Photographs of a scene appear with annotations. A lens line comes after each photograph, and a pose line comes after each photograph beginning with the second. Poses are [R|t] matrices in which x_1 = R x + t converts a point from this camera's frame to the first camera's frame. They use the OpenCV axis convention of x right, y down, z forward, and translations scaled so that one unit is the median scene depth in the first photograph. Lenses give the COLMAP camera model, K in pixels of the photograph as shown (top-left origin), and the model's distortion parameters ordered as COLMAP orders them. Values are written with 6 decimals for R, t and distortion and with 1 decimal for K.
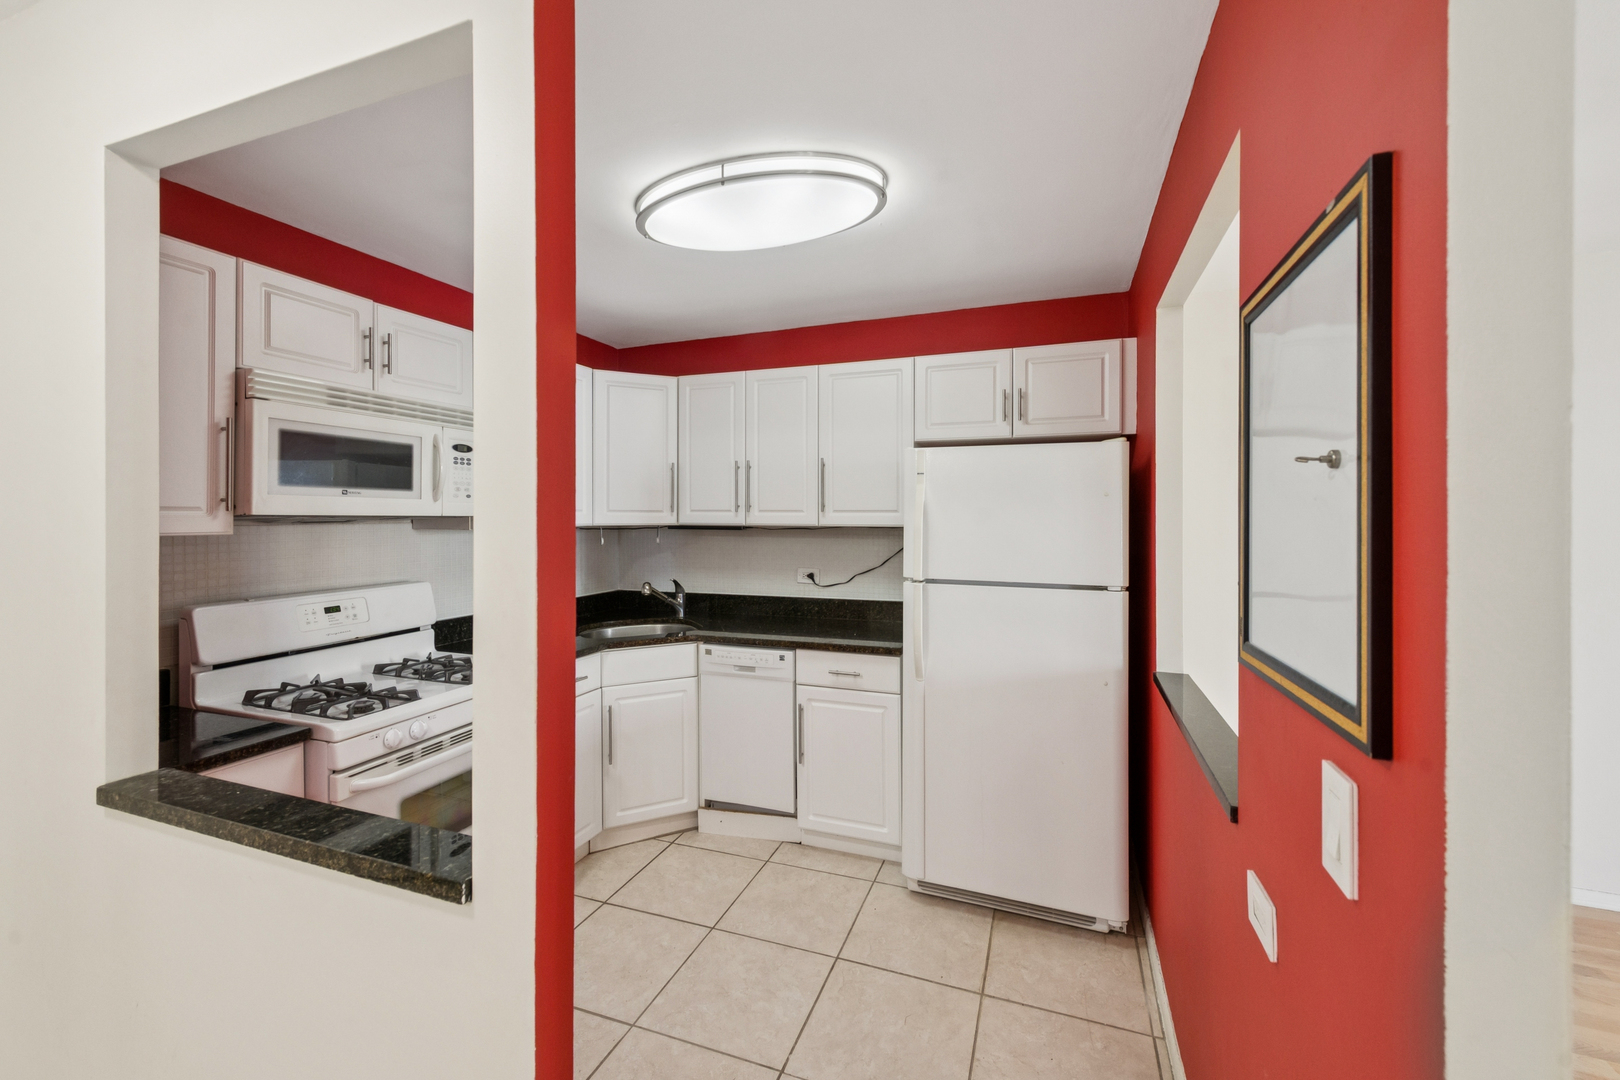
lens RADIAL K [[667.4, 0, 804.3], [0, 667.4, 524.3], [0, 0, 1]] dist [0.015405, -0.002812]
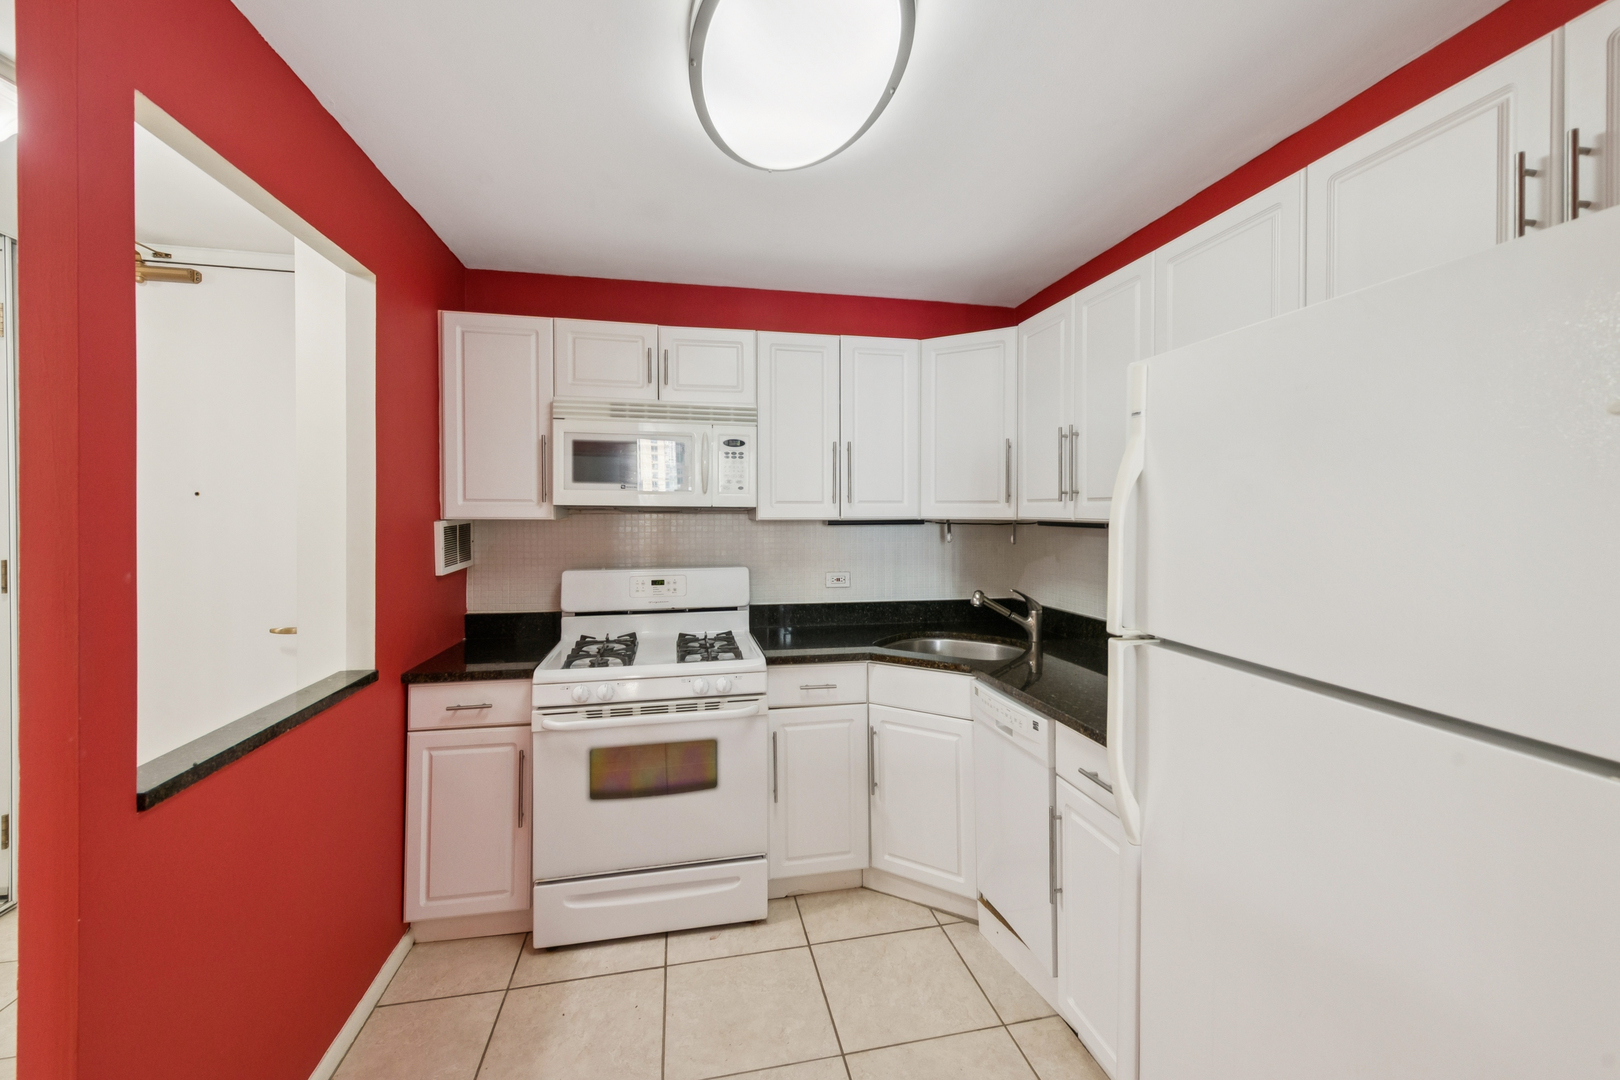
lens RADIAL K [[667.4, 0, 786.3], [0, 667.4, 517.1], [0, 0, 1]] dist [0.015405, -0.002812]
pose [[0.540837, 0.010222, -0.841065, 0.426709], [-0.015839, 0.999873, 0.001967, 0.000497], [0.840978, 0.012258, 0.540930, 0.497891]]
